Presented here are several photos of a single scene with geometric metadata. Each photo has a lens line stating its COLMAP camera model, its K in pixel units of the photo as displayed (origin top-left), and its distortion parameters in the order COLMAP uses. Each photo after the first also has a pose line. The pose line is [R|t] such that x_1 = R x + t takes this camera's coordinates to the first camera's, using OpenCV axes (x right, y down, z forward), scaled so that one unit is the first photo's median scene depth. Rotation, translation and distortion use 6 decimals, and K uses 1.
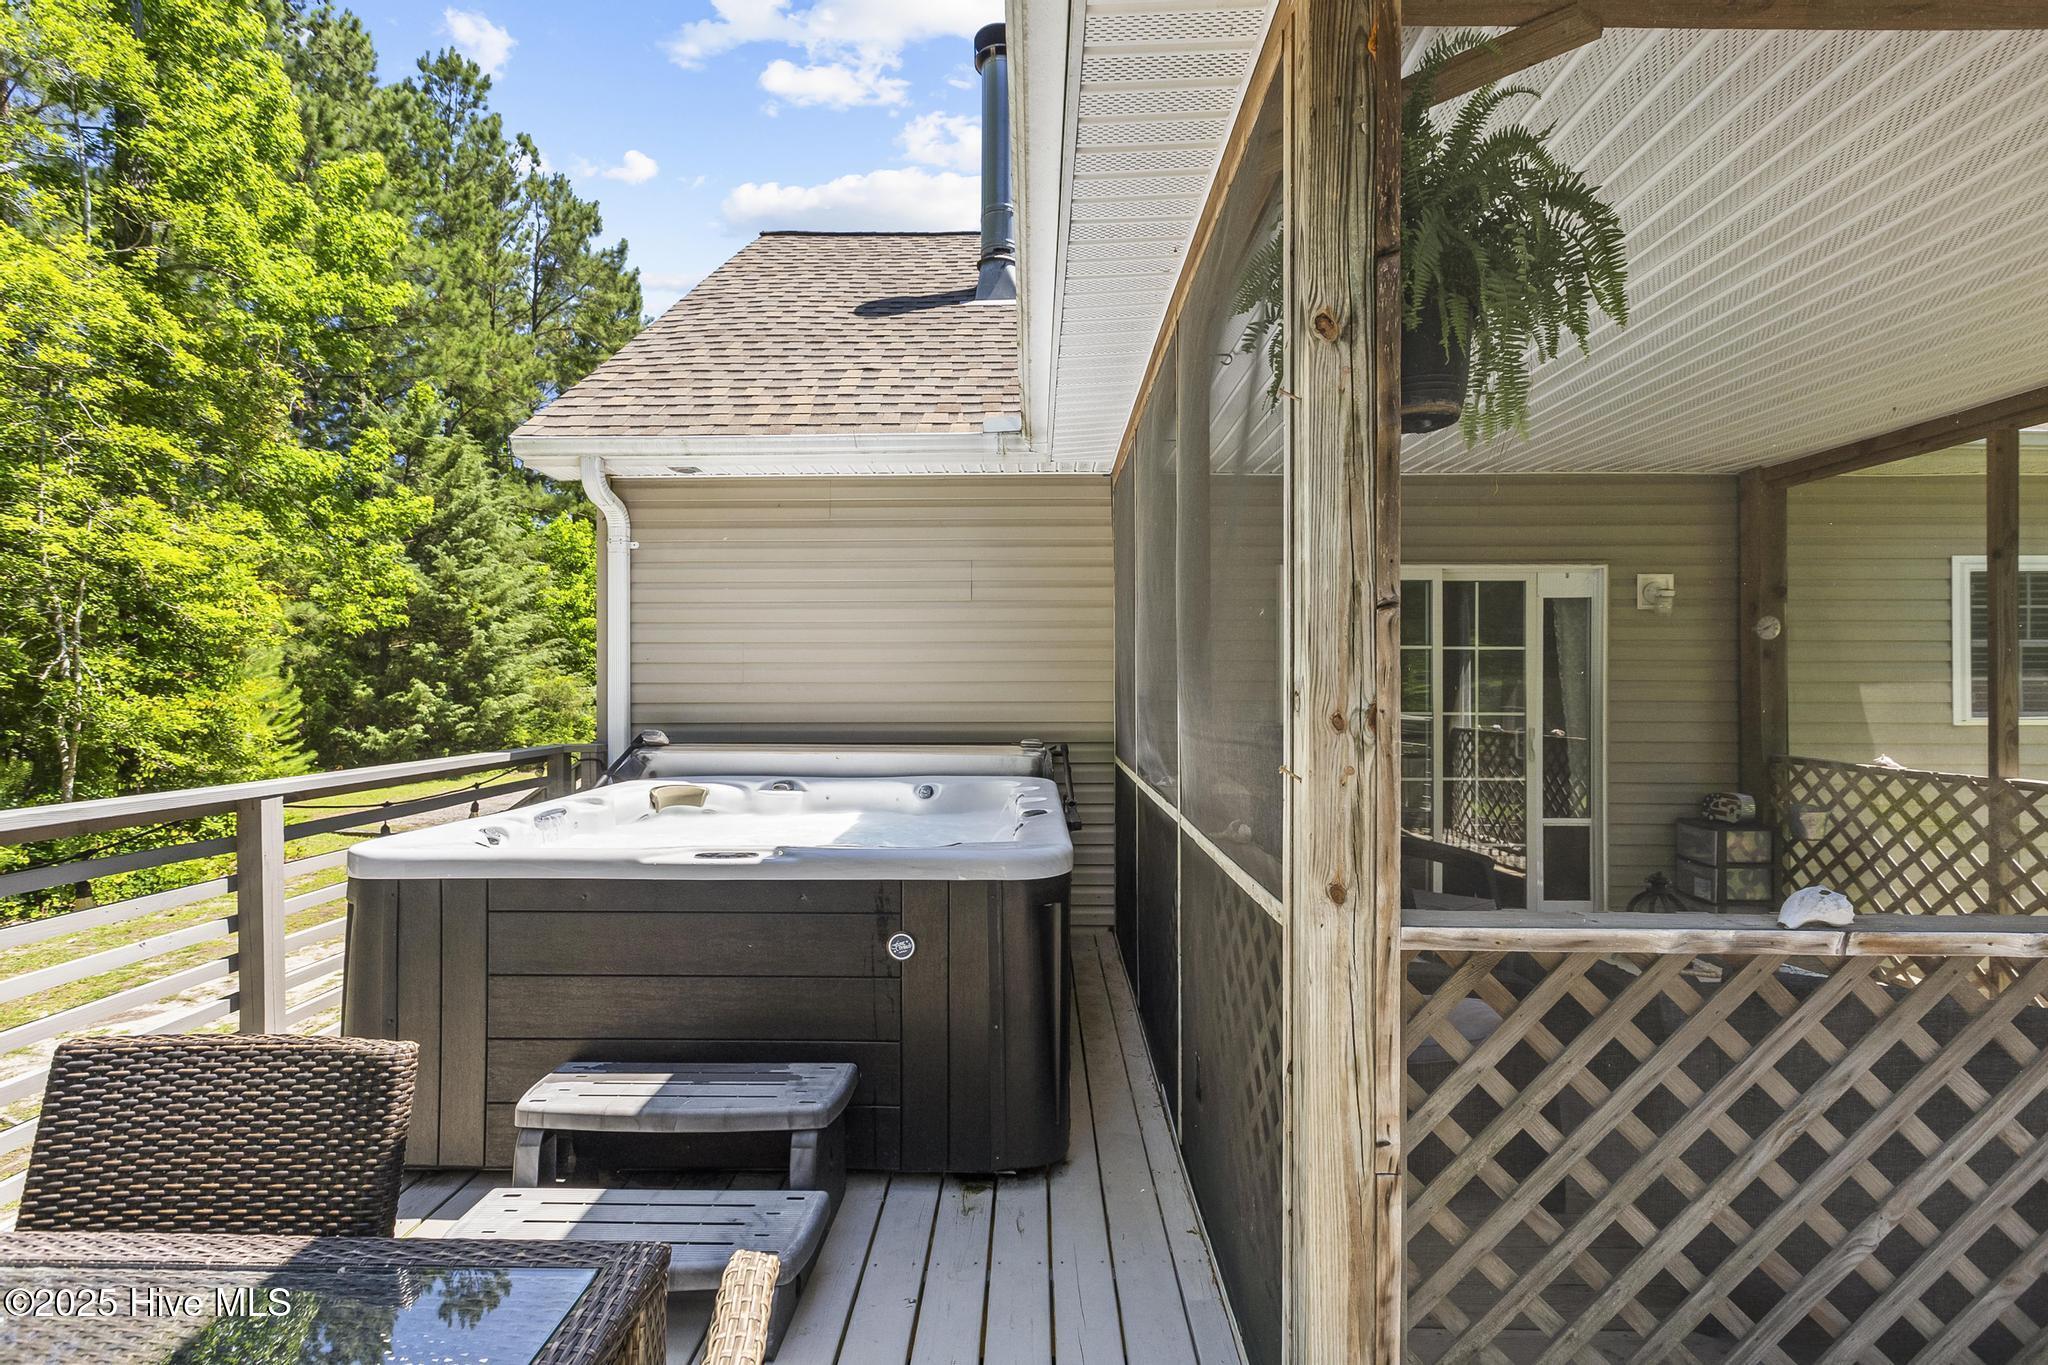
lens RADIAL K [[926.3, 0, 1024.0], [0, 926.3, 682.5], [0, 0, 1]] dist [-0.000581, -0.001077]
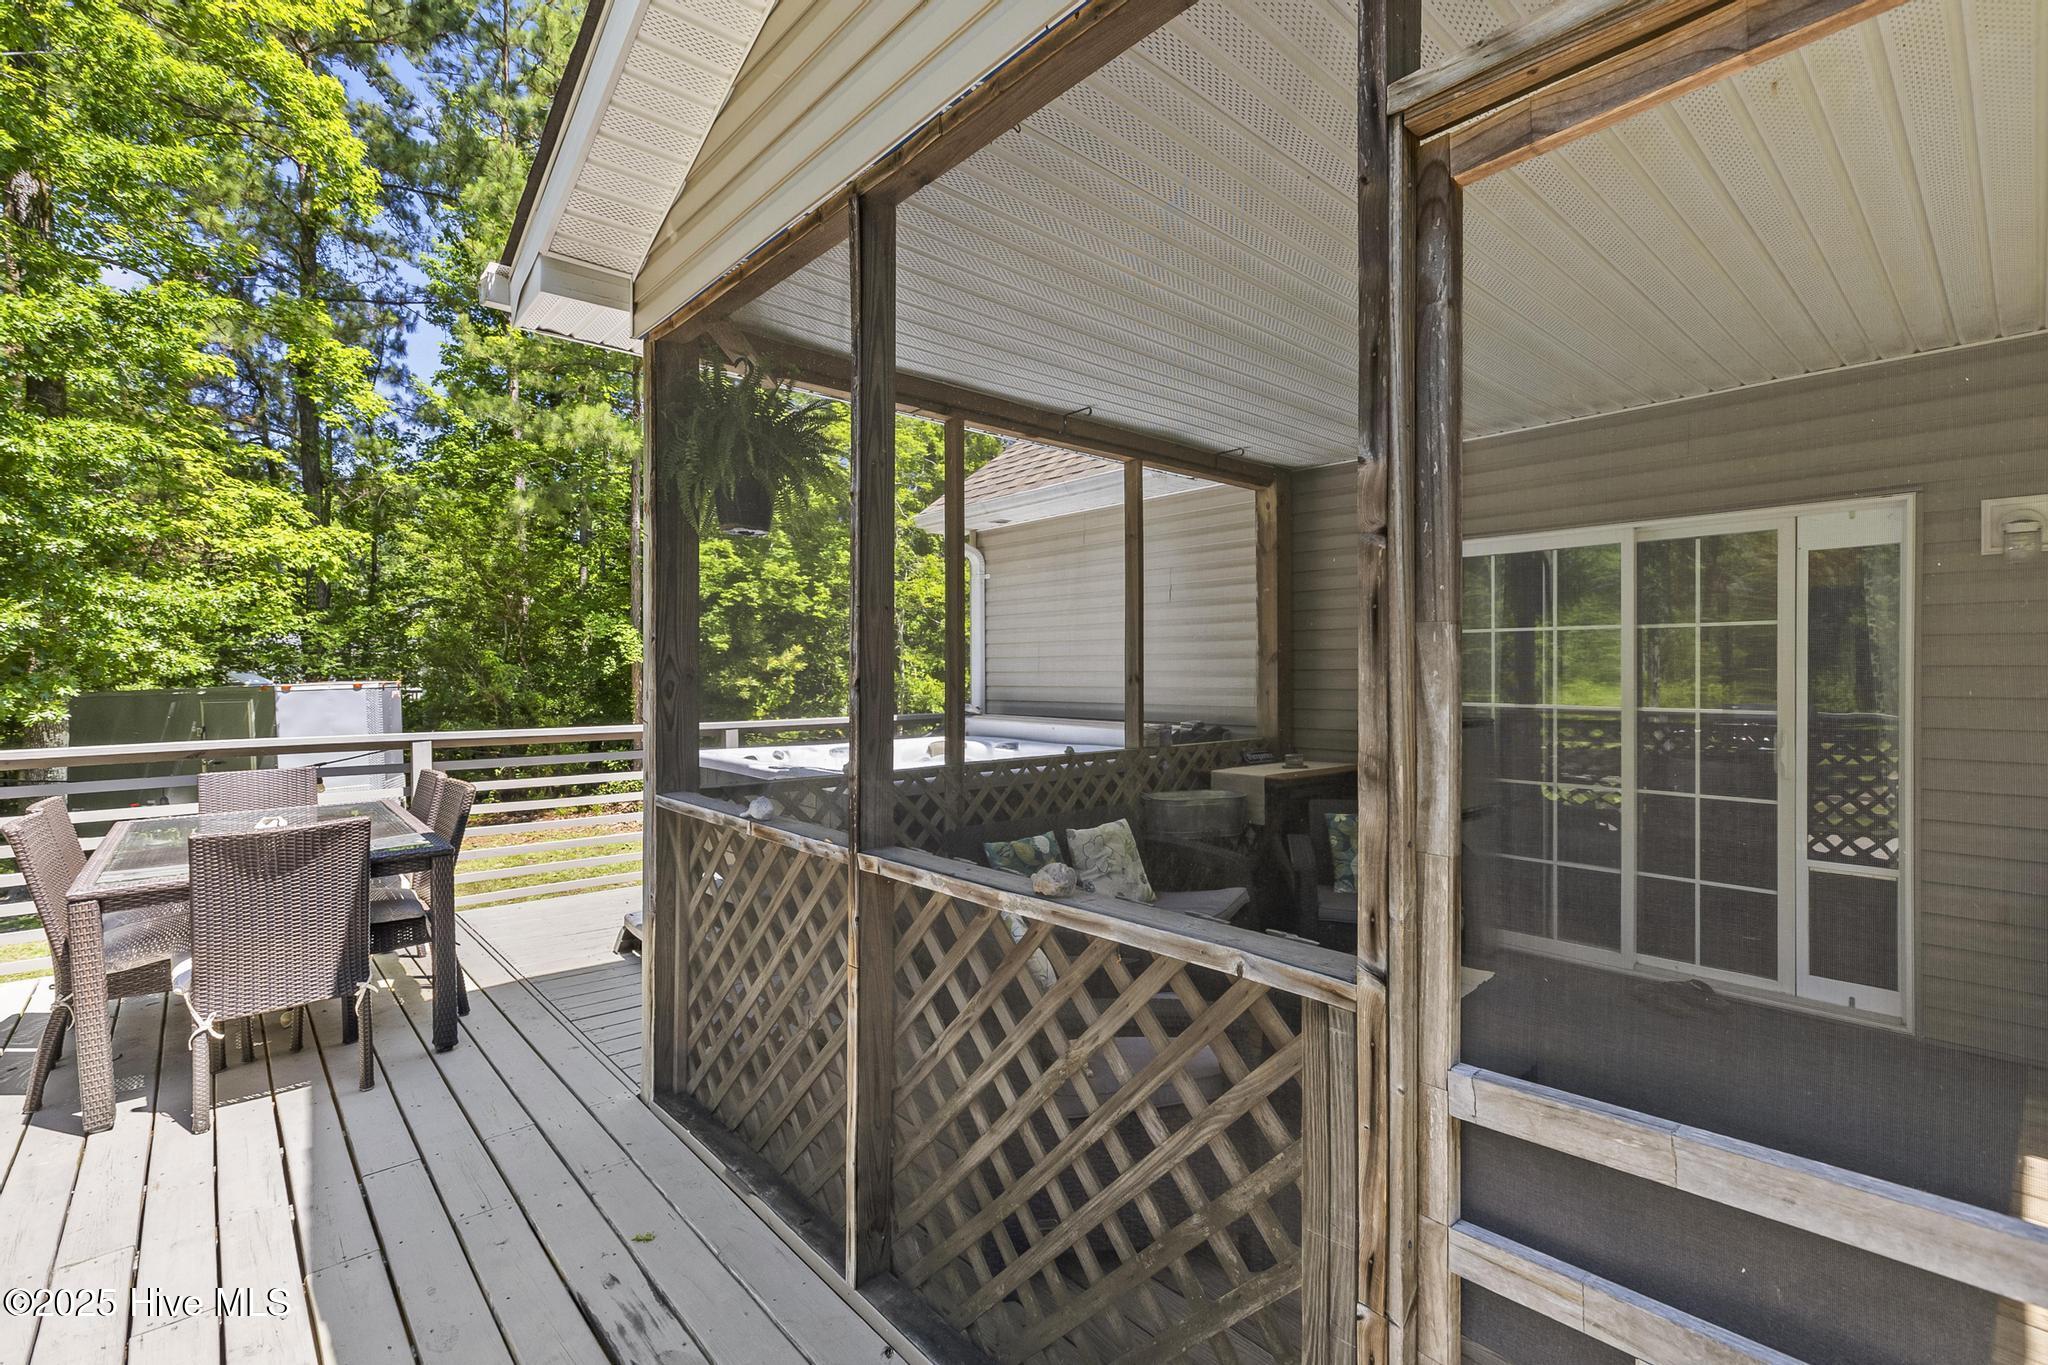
lens RADIAL K [[926.3, 0, 1024.0], [0, 926.3, 682.5], [0, 0, 1]] dist [-0.000581, -0.001077]
pose [[0.682341, 0.003708, -0.731025, 0.679205], [0.005714, 0.999930, 0.010405, 0.001042], [0.731012, -0.011277, 0.682271, 0.054194]]
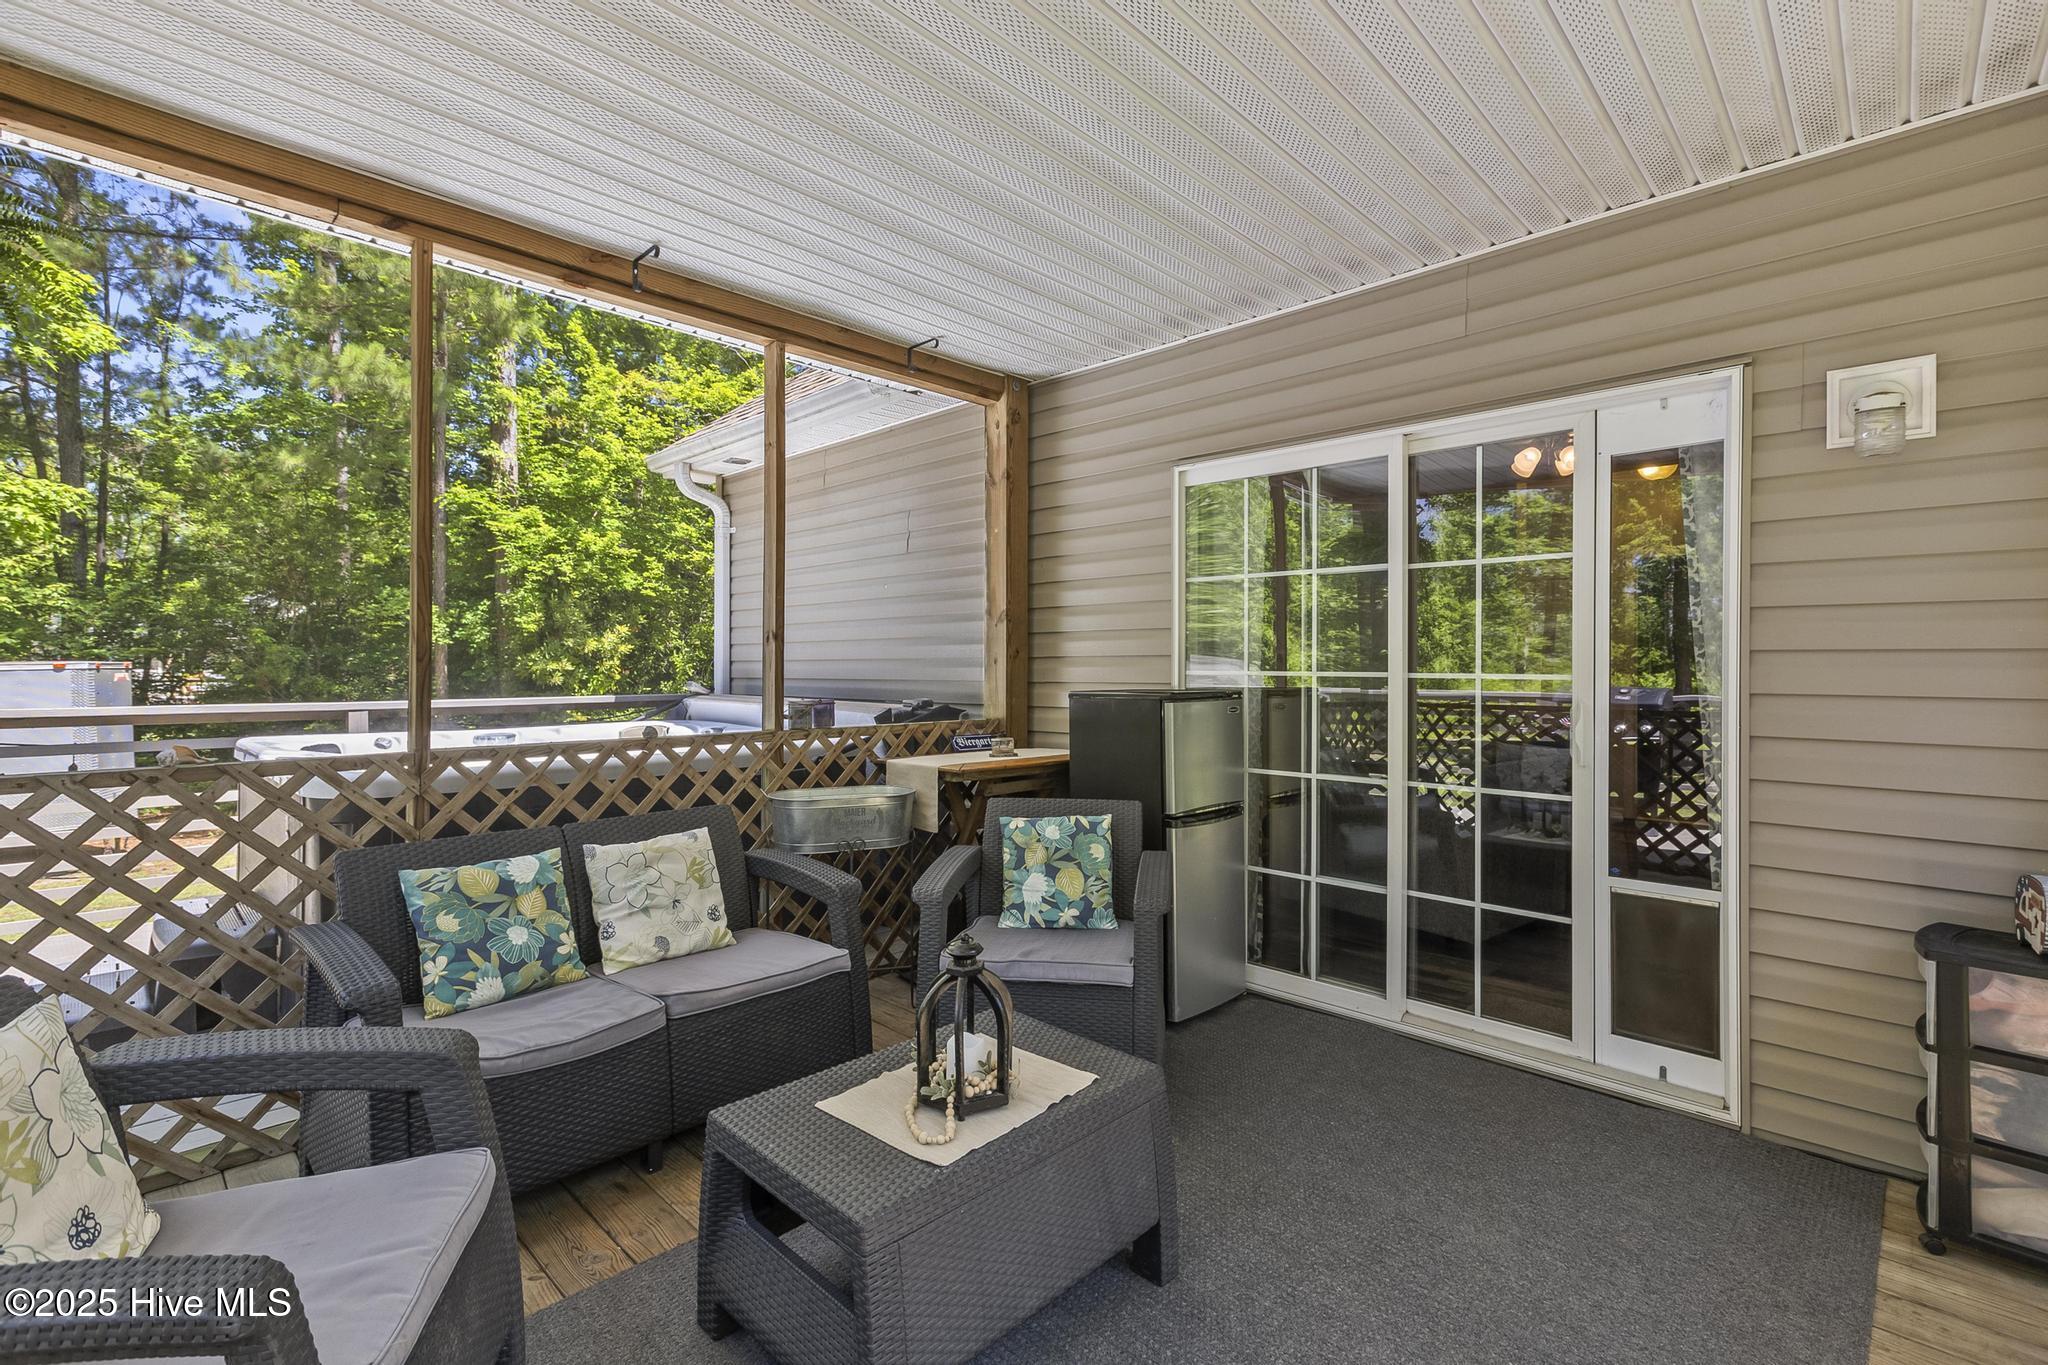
lens RADIAL K [[923.2, 0, 1034.9], [0, 923.2, 675.6], [0, 0, 1]] dist [-0.001510, -0.000201]
pose [[0.736321, 0.004594, -0.676616, 0.683830], [0.001804, 0.999960, 0.008753, 0.030464], [0.676630, -0.007665, 0.736284, 0.387202]]
